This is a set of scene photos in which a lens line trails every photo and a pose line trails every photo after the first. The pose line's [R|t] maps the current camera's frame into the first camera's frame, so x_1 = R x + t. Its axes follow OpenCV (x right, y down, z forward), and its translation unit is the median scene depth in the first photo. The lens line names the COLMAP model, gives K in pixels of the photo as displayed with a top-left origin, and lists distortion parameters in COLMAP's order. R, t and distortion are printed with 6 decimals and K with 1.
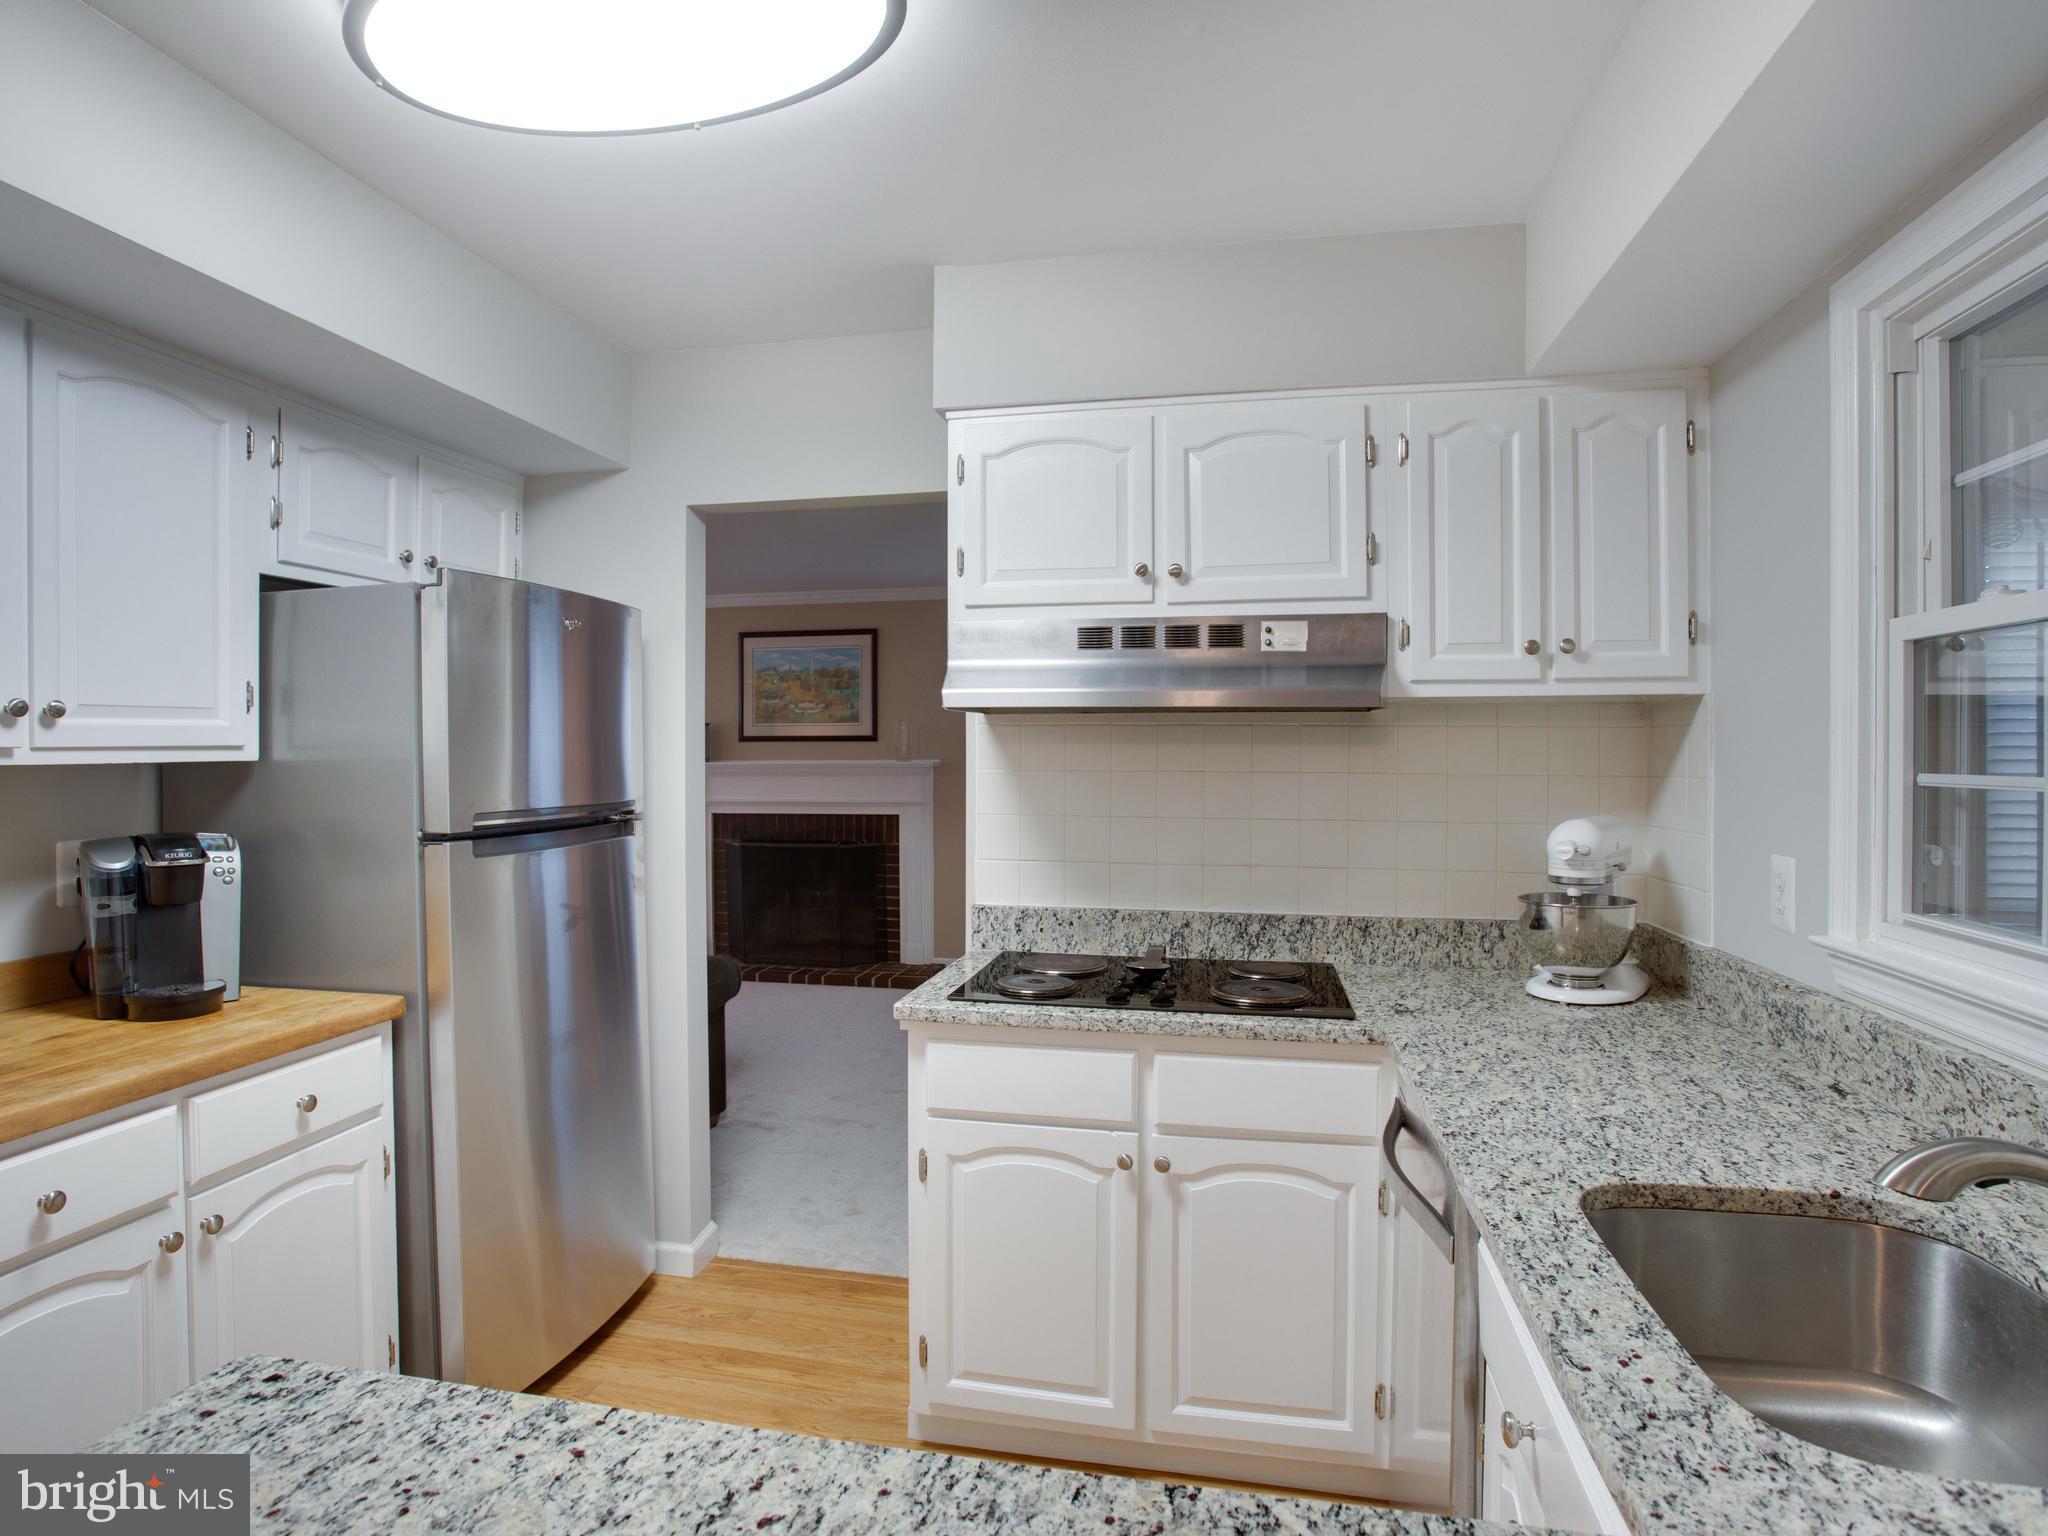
lens RADIAL K [[1122.7, 0, 1015.6], [0, 1122.7, 763.5], [0, 0, 1]] dist [-0.075546, 0.029129]
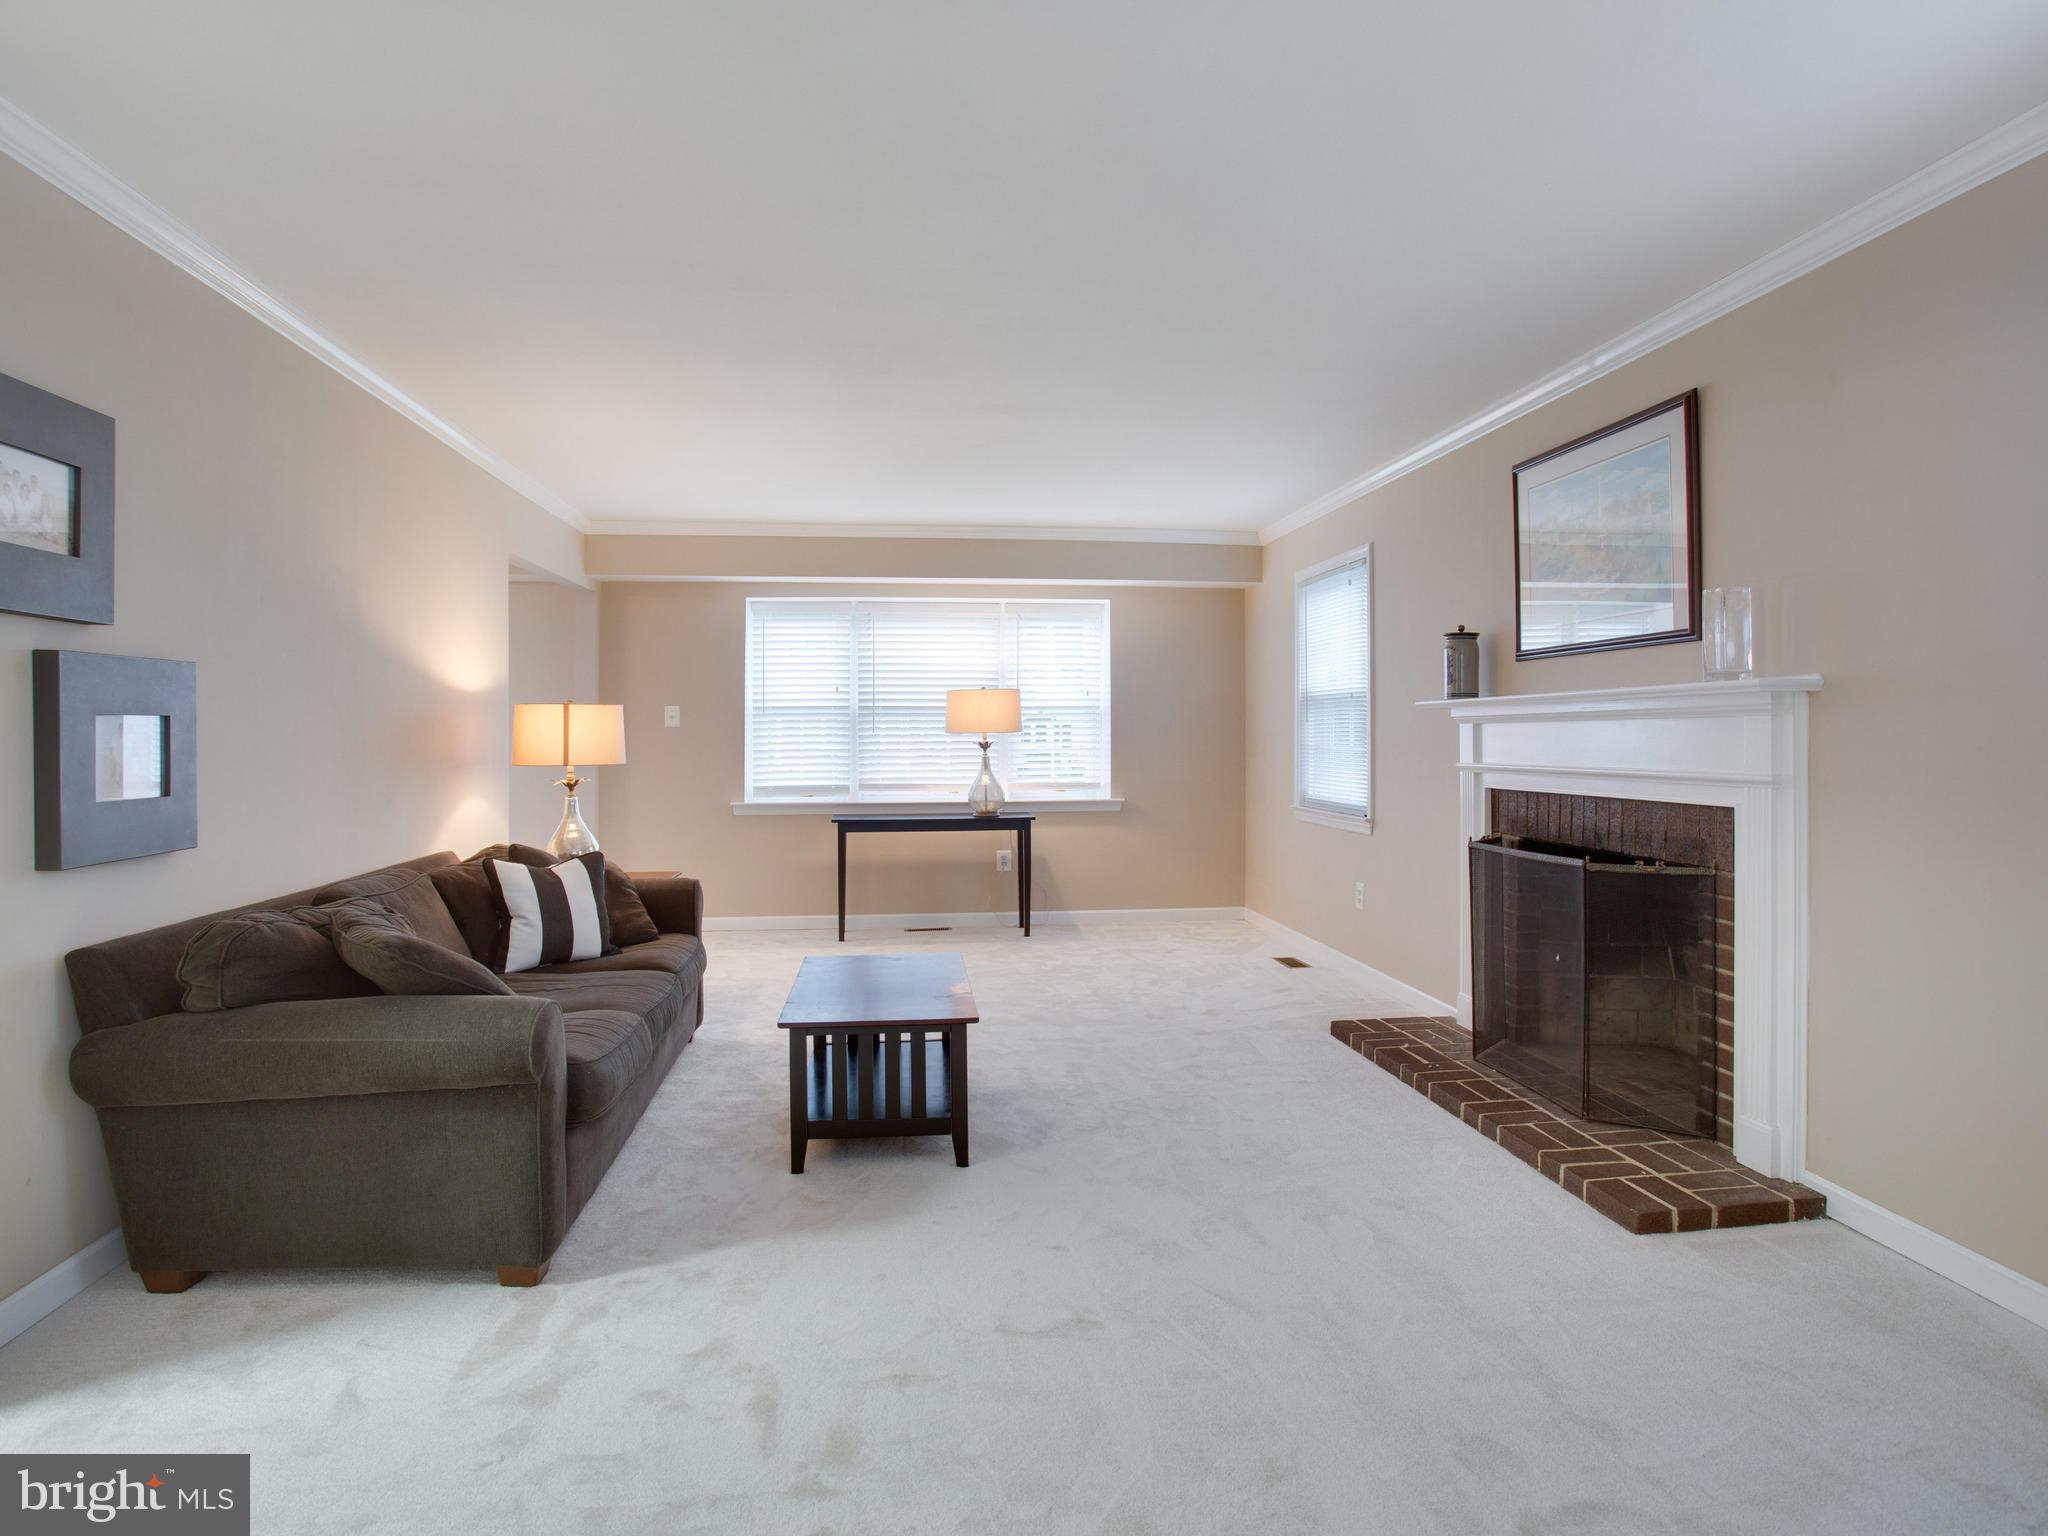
lens RADIAL K [[1140.2, 0, 1012.5], [0, 1140.2, 747.1], [0, 0, 1]] dist [-0.079239, 0.037222]
pose [[0.312595, 0.007021, -0.949861, 0.650962], [-0.005276, 0.999970, 0.005655, 0.067438], [0.949872, 0.003244, 0.312623, 1.855768]]
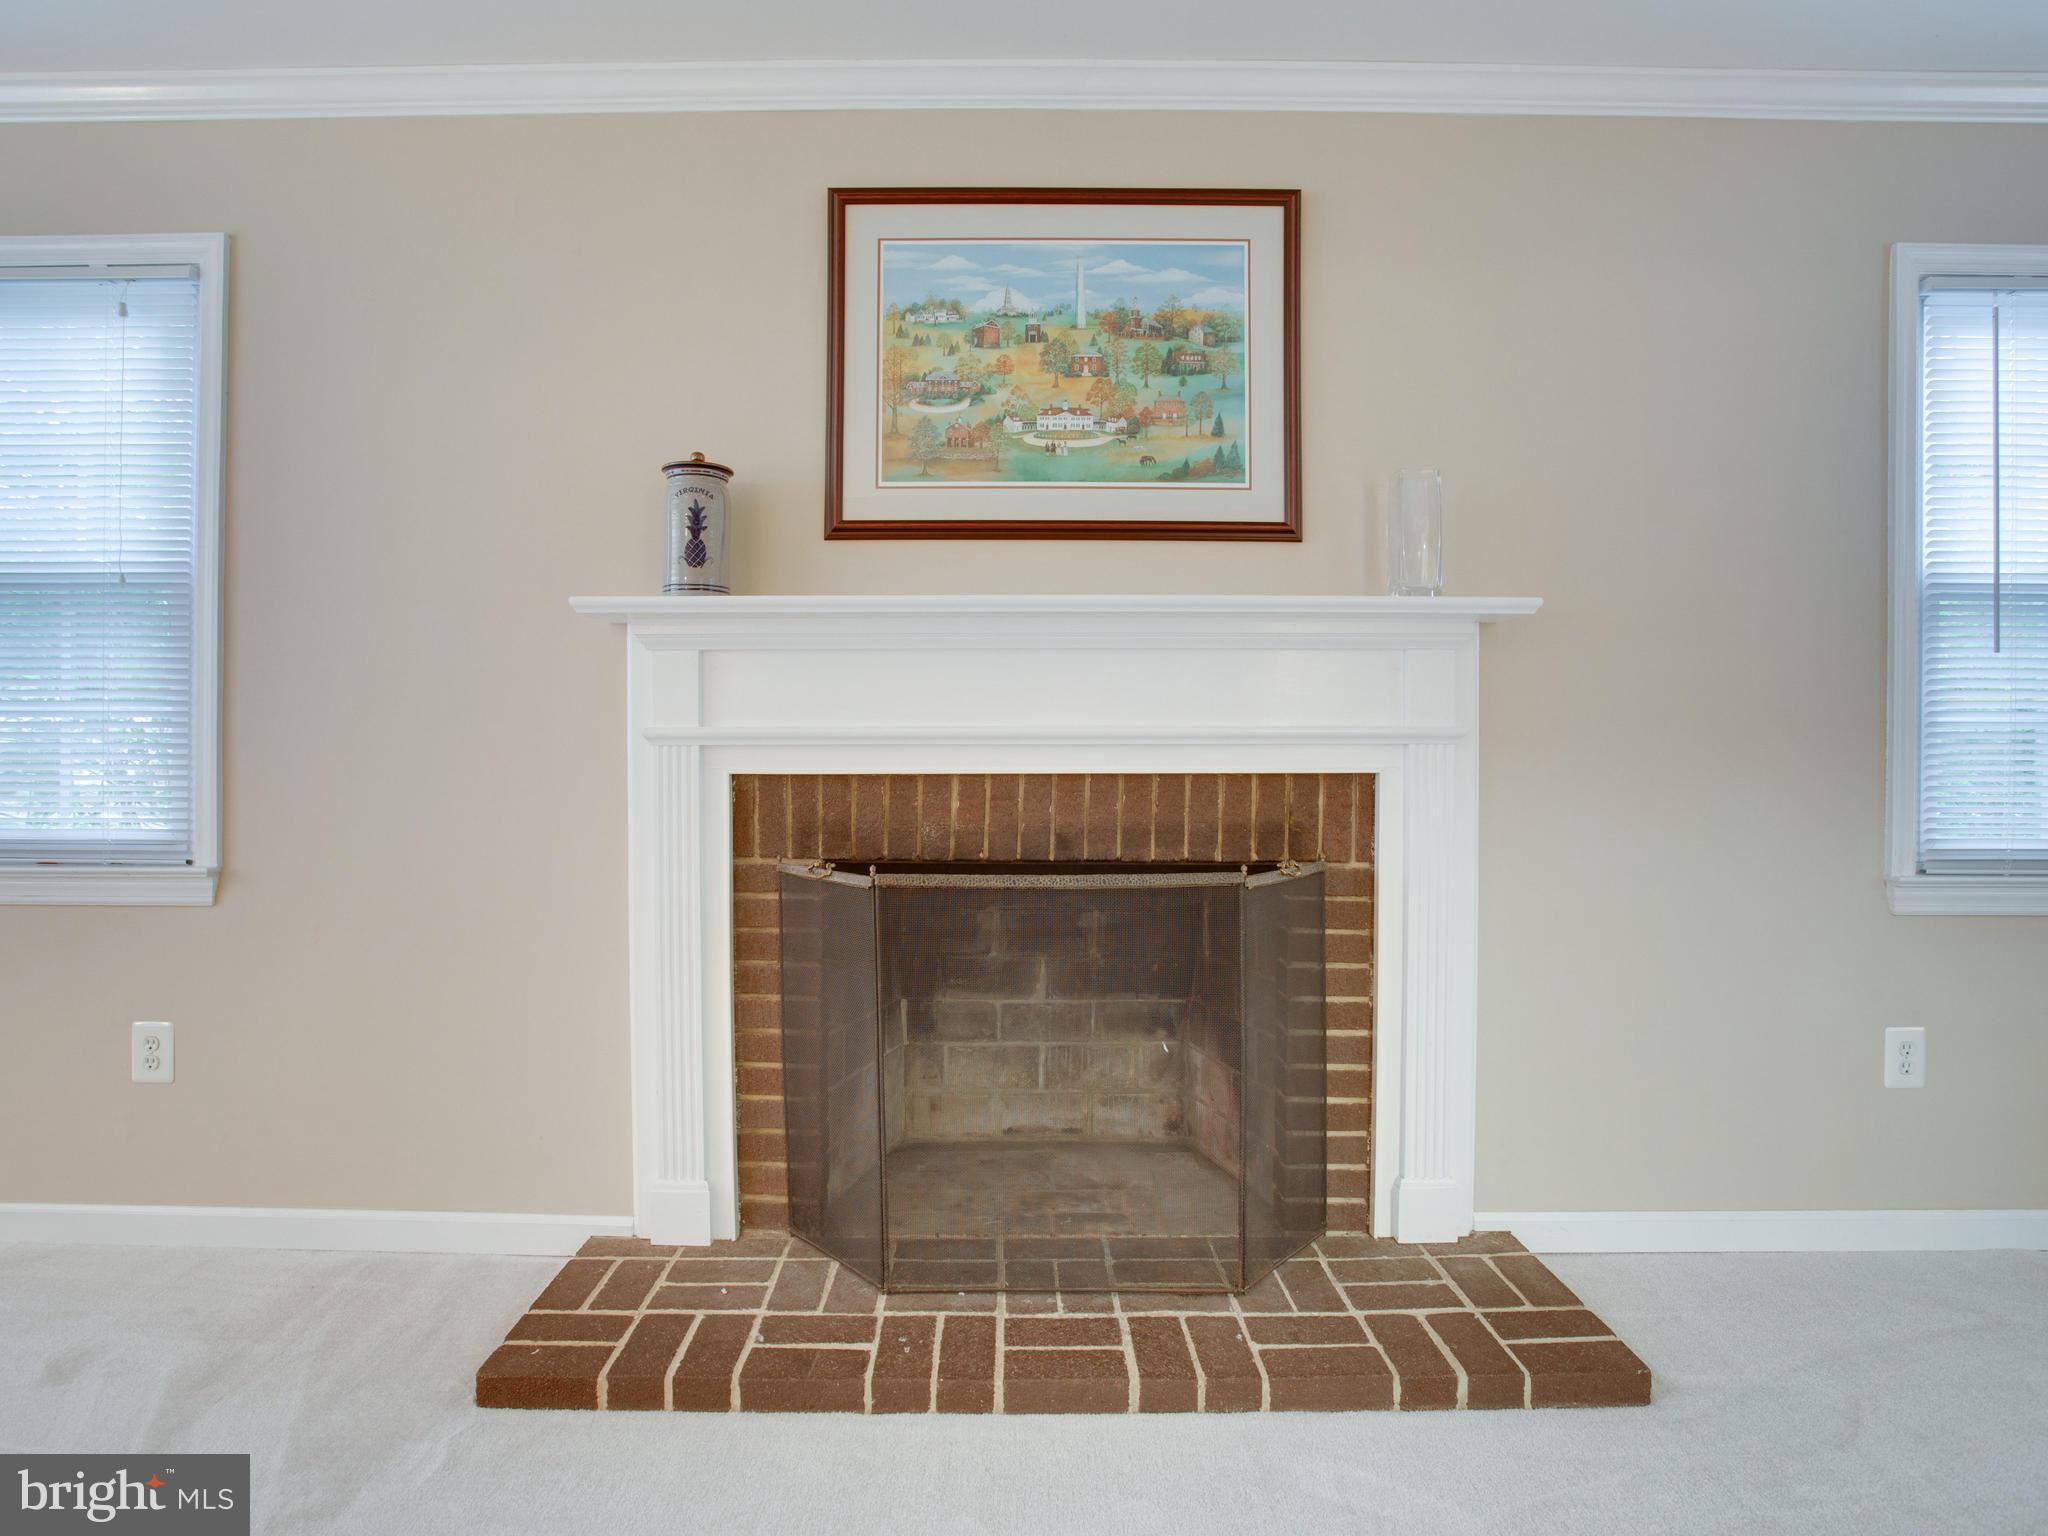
lens RADIAL K [[1140.2, 0, 1012.5], [0, 1140.2, 747.1], [0, 0, 1]] dist [-0.079239, 0.037222]
pose [[0.978020, 0.000541, 0.208512, -0.831014], [-0.000065, 0.999997, -0.002290, 0.120208], [-0.208513, 0.002226, 0.978017, 2.173351]]
